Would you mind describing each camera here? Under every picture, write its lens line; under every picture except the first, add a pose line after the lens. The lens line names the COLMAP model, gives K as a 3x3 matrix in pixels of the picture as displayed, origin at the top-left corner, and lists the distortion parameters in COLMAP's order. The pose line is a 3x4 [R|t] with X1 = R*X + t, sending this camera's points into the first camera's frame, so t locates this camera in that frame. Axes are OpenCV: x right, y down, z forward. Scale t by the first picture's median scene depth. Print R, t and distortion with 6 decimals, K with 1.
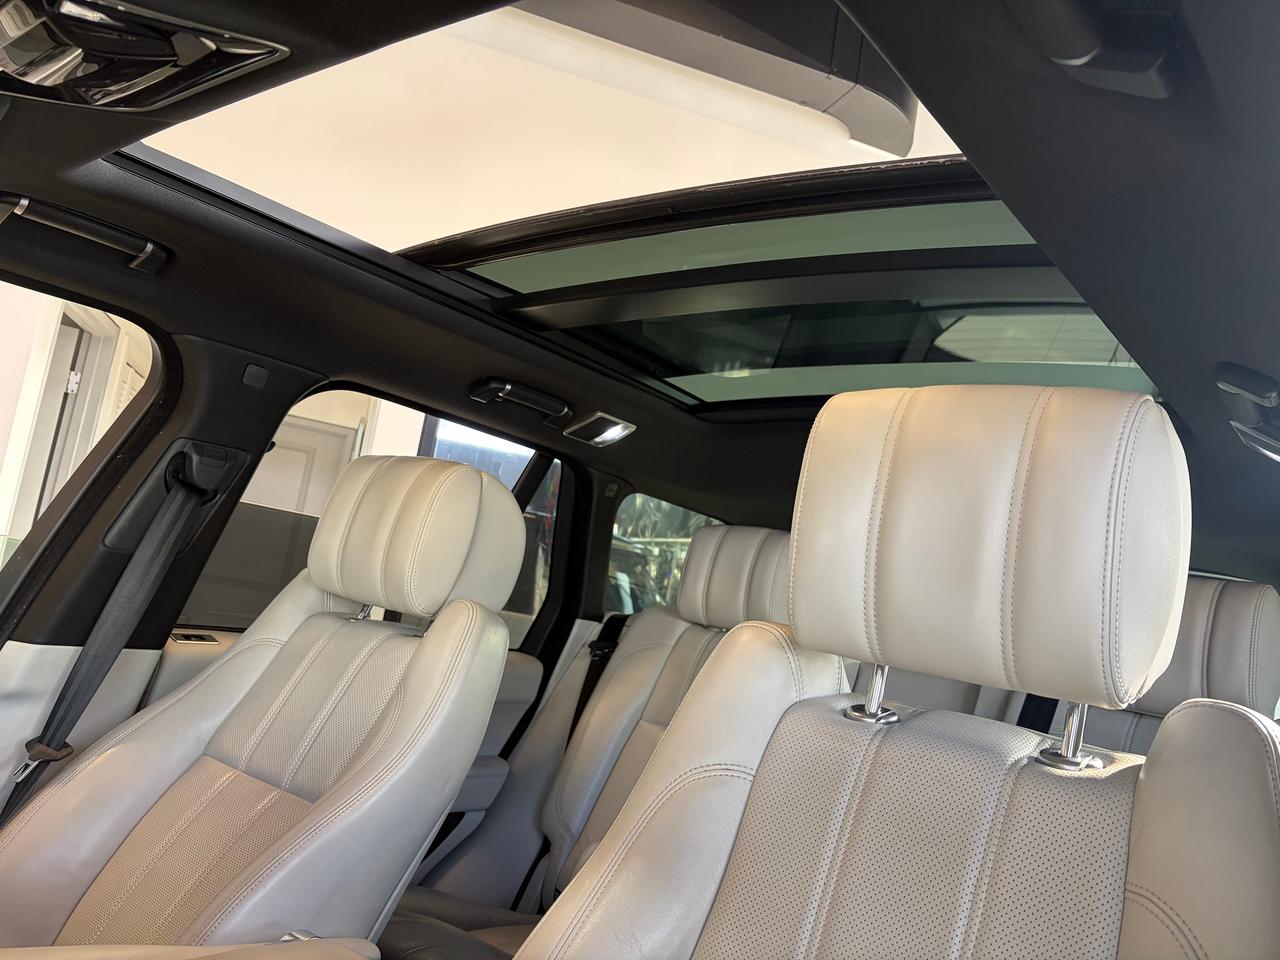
lens RADIAL K [[972.2, 0, 663.4], [0, 972.2, 483.8], [0, 0, 1]] dist [0.033267, -0.033464]
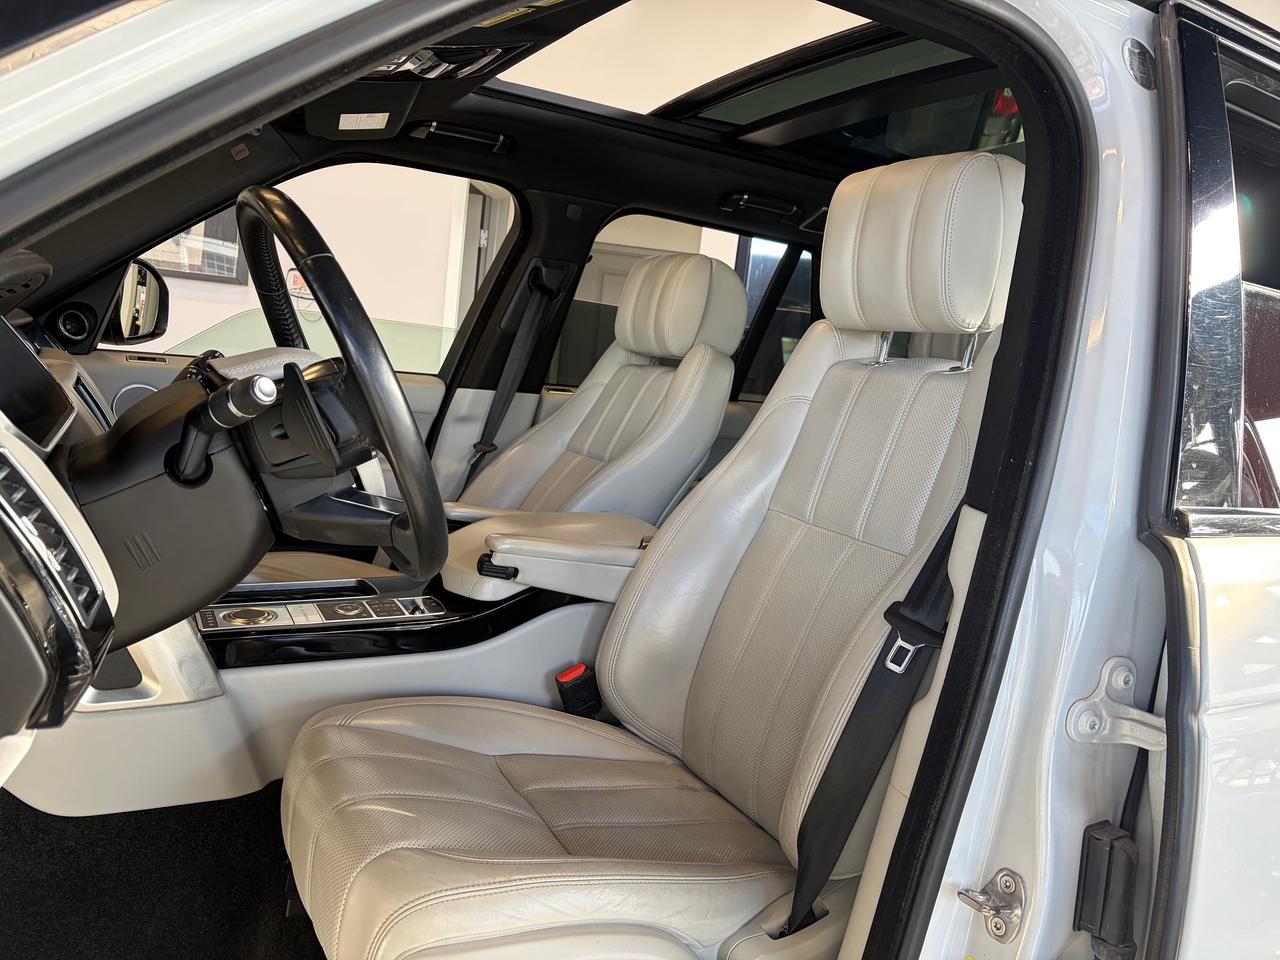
lens RADIAL K [[972.2, 0, 641.6], [0, 972.2, 475.4], [0, 0, 1]] dist [0.033267, -0.033464]
pose [[0.918038, -0.018705, -0.396051, 0.280434], [0.086864, 0.984109, 0.154871, 0.069865], [0.386860, -0.176580, 0.905074, -0.417664]]
